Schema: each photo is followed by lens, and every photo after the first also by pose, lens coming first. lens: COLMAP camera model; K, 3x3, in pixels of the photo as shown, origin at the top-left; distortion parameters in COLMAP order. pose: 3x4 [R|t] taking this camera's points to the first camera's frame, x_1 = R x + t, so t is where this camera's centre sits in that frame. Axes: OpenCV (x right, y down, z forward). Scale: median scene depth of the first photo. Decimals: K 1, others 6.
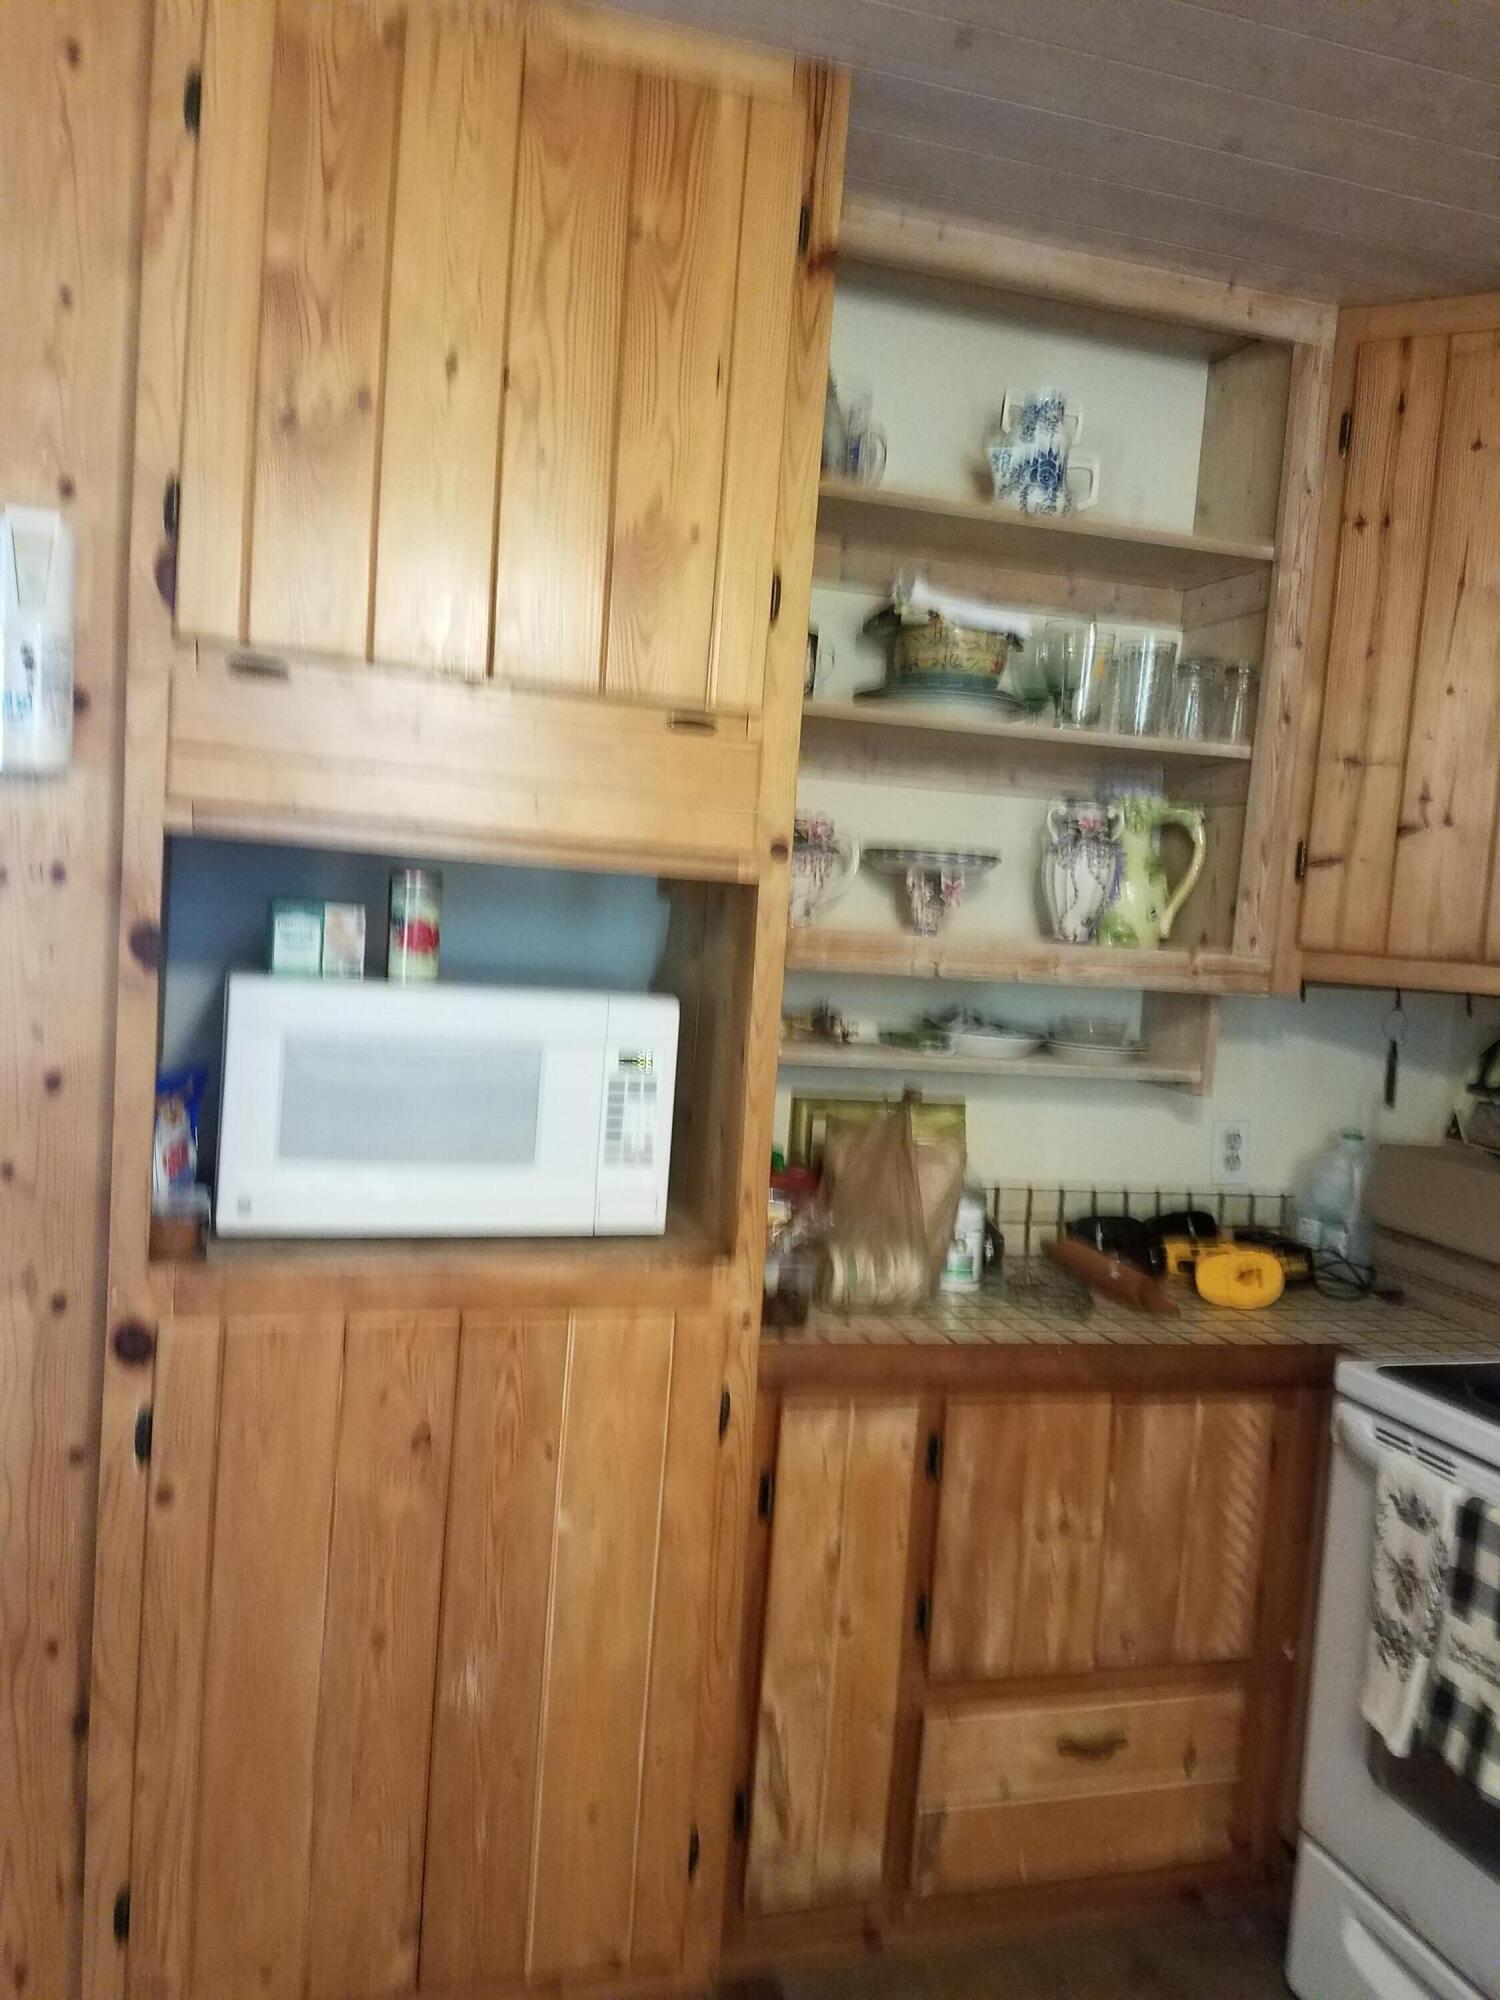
lens RADIAL K [[1567.6, 0, 742.6], [0, 1567.6, 1022.5], [0, 0, 1]] dist [0.003421, -0.002202]
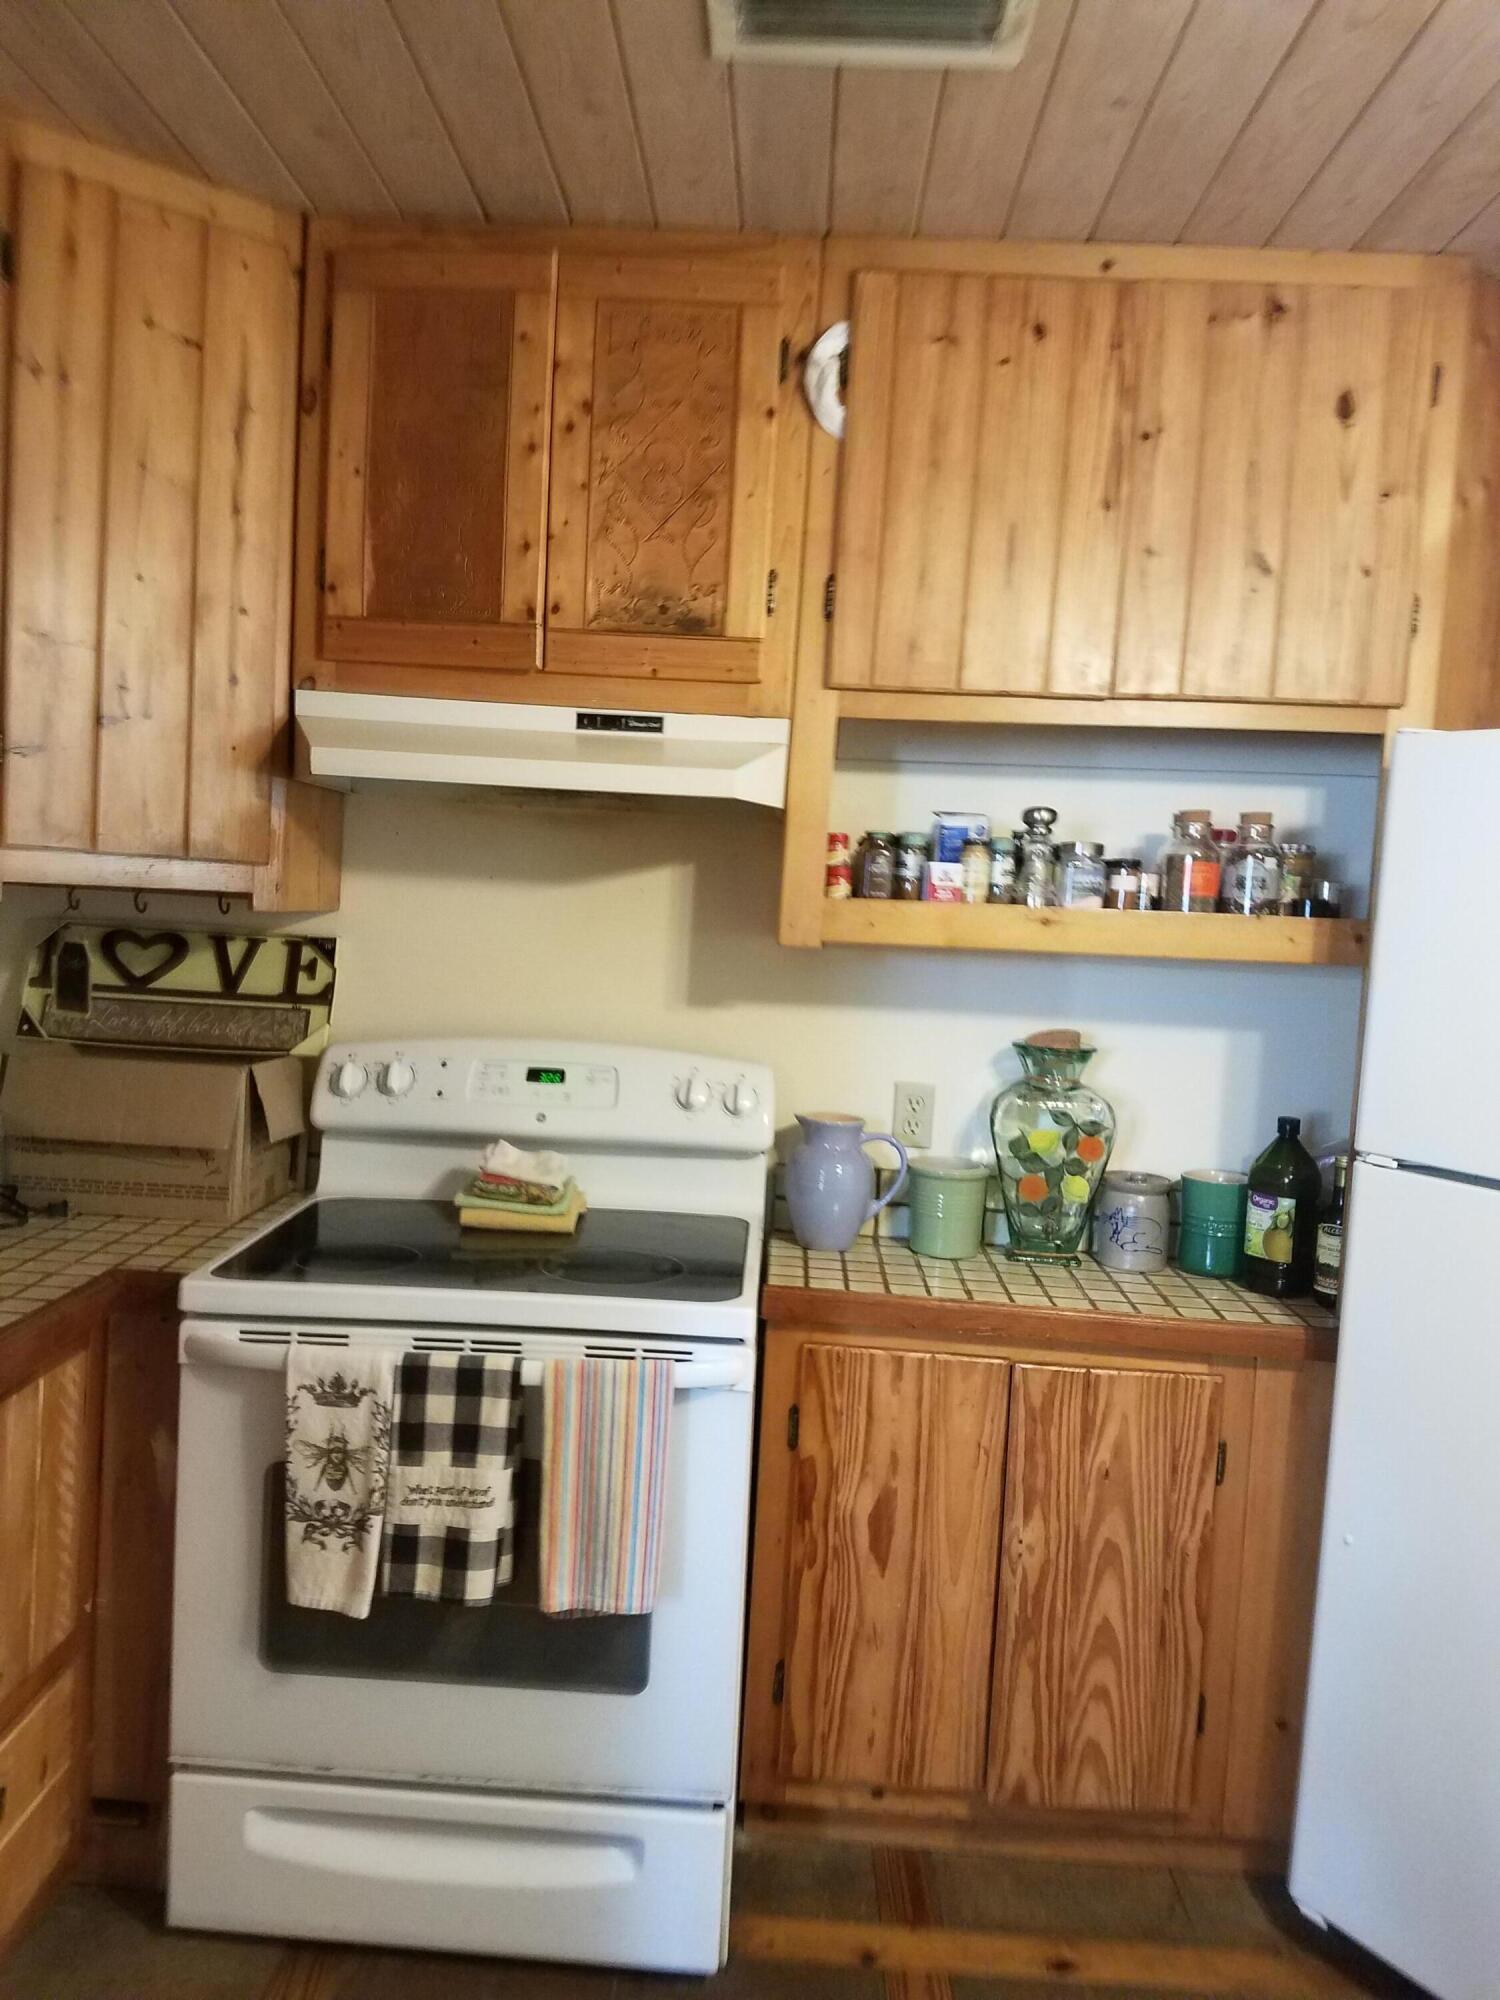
lens RADIAL K [[1483.3, 0, 727.9], [0, 1483.3, 997.0], [0, 0, 1]] dist [0.268575, -0.447090]
pose [[0.333276, -0.117722, 0.935451, -0.379121], [0.038763, 0.993046, 0.111160, -0.051053], [-0.942032, -0.000786, 0.335522, 0.374937]]
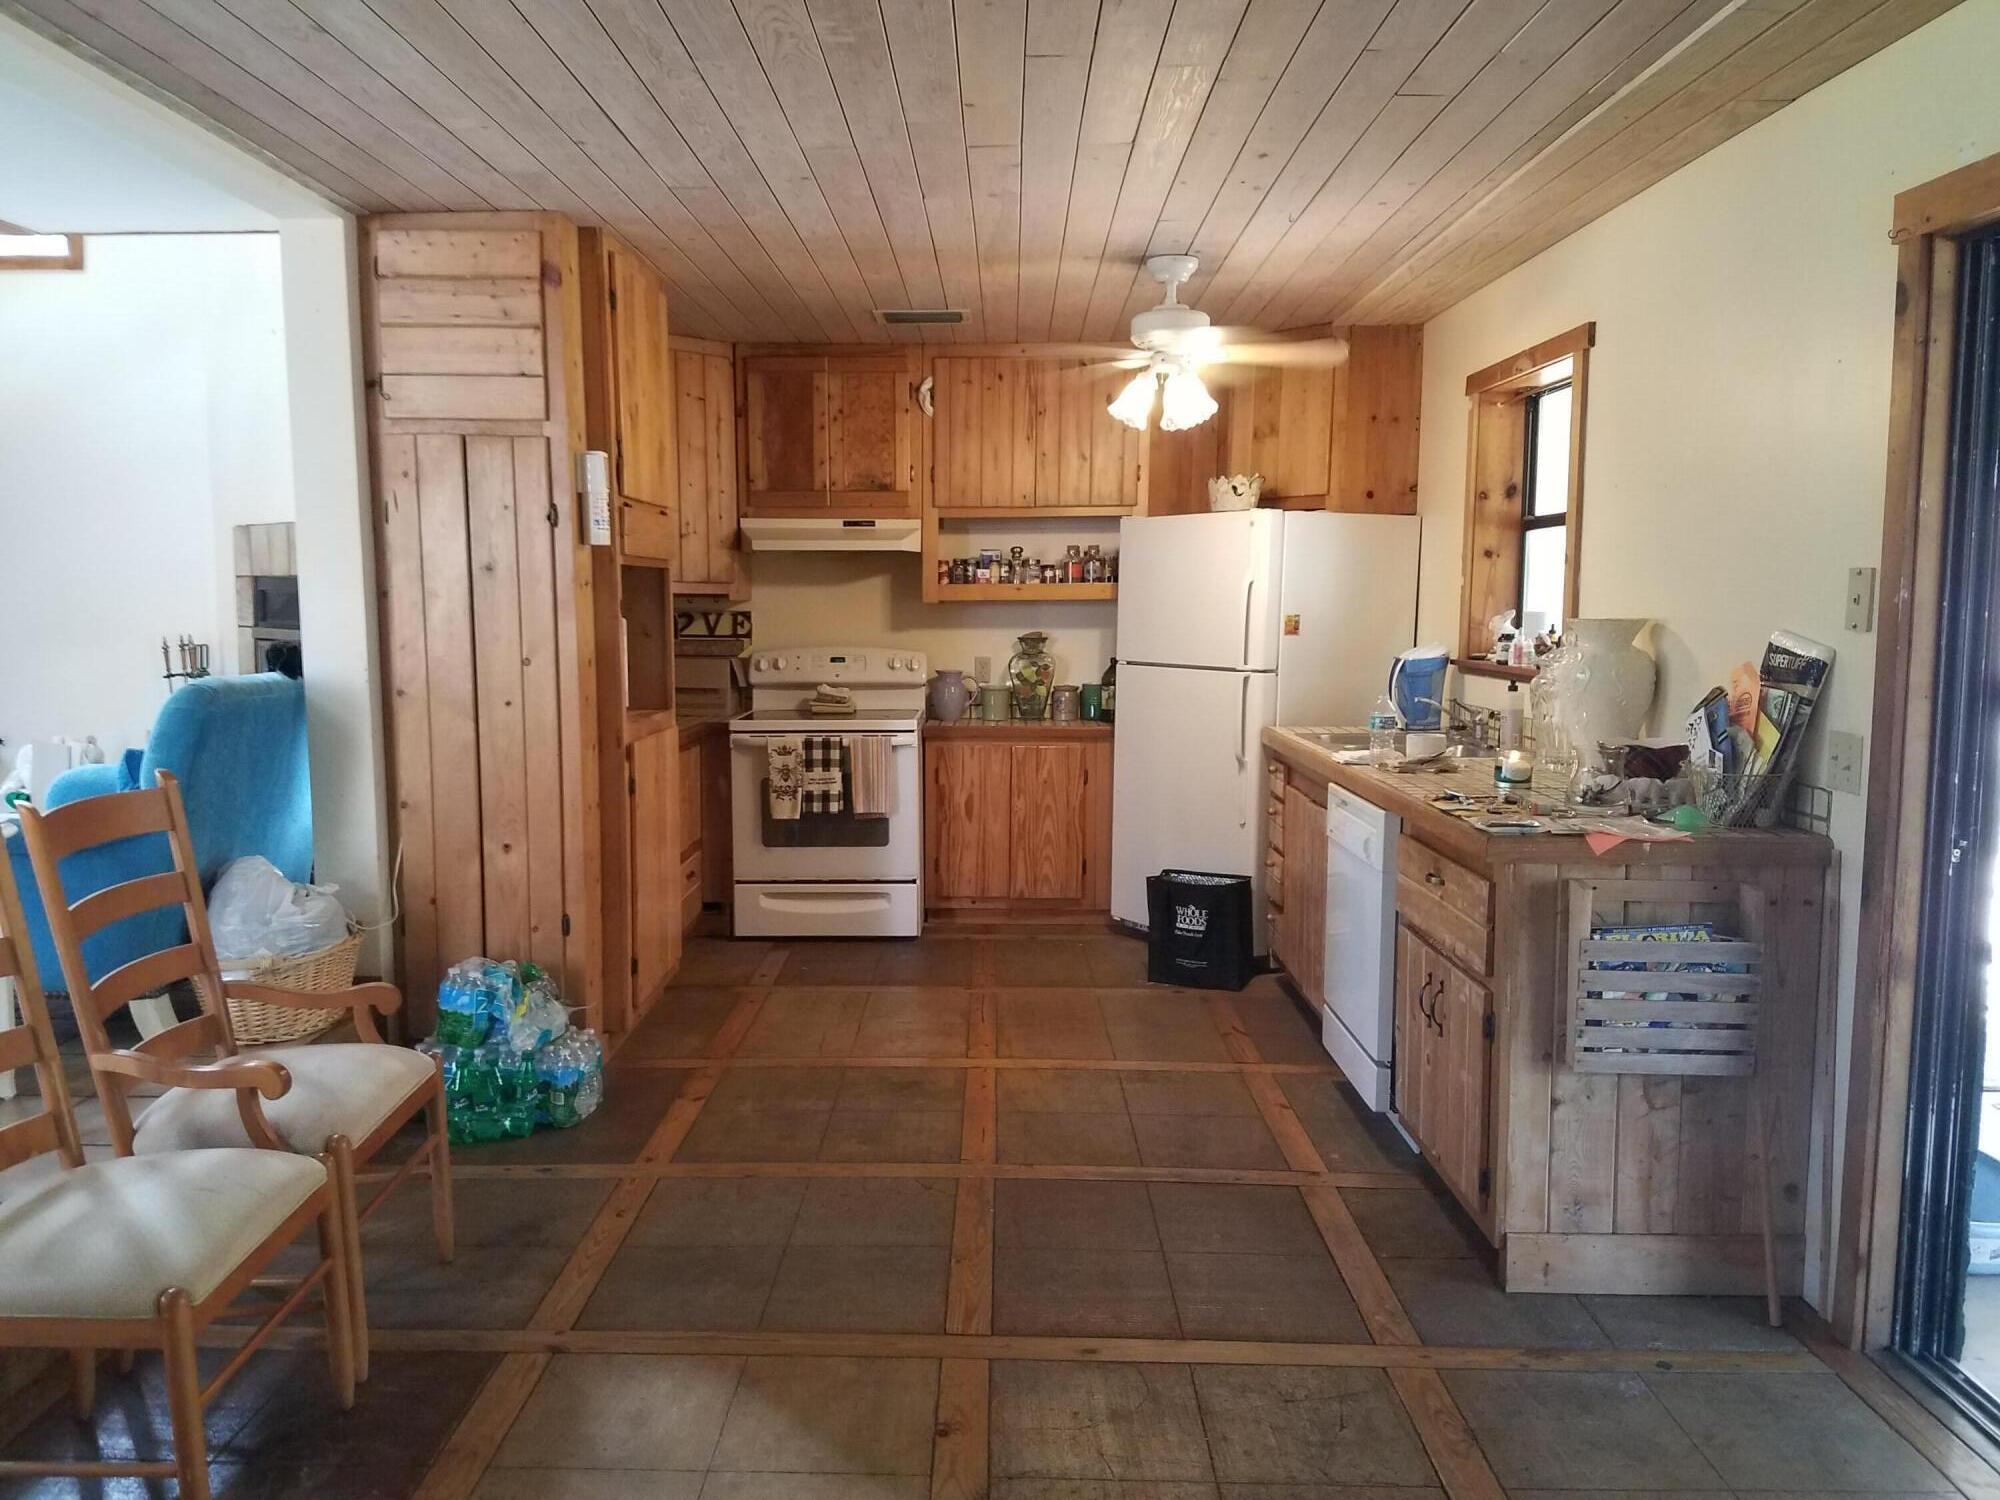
lens RADIAL K [[1483.3, 0, 970.2], [0, 1483.3, 777.5], [0, 0, 1]] dist [0.268575, -0.447090]
pose [[0.317571, -0.178688, 0.931246, -2.179067], [0.092238, 0.983248, 0.157212, -0.082552], [-0.943738, 0.035971, 0.328733, -0.364287]]
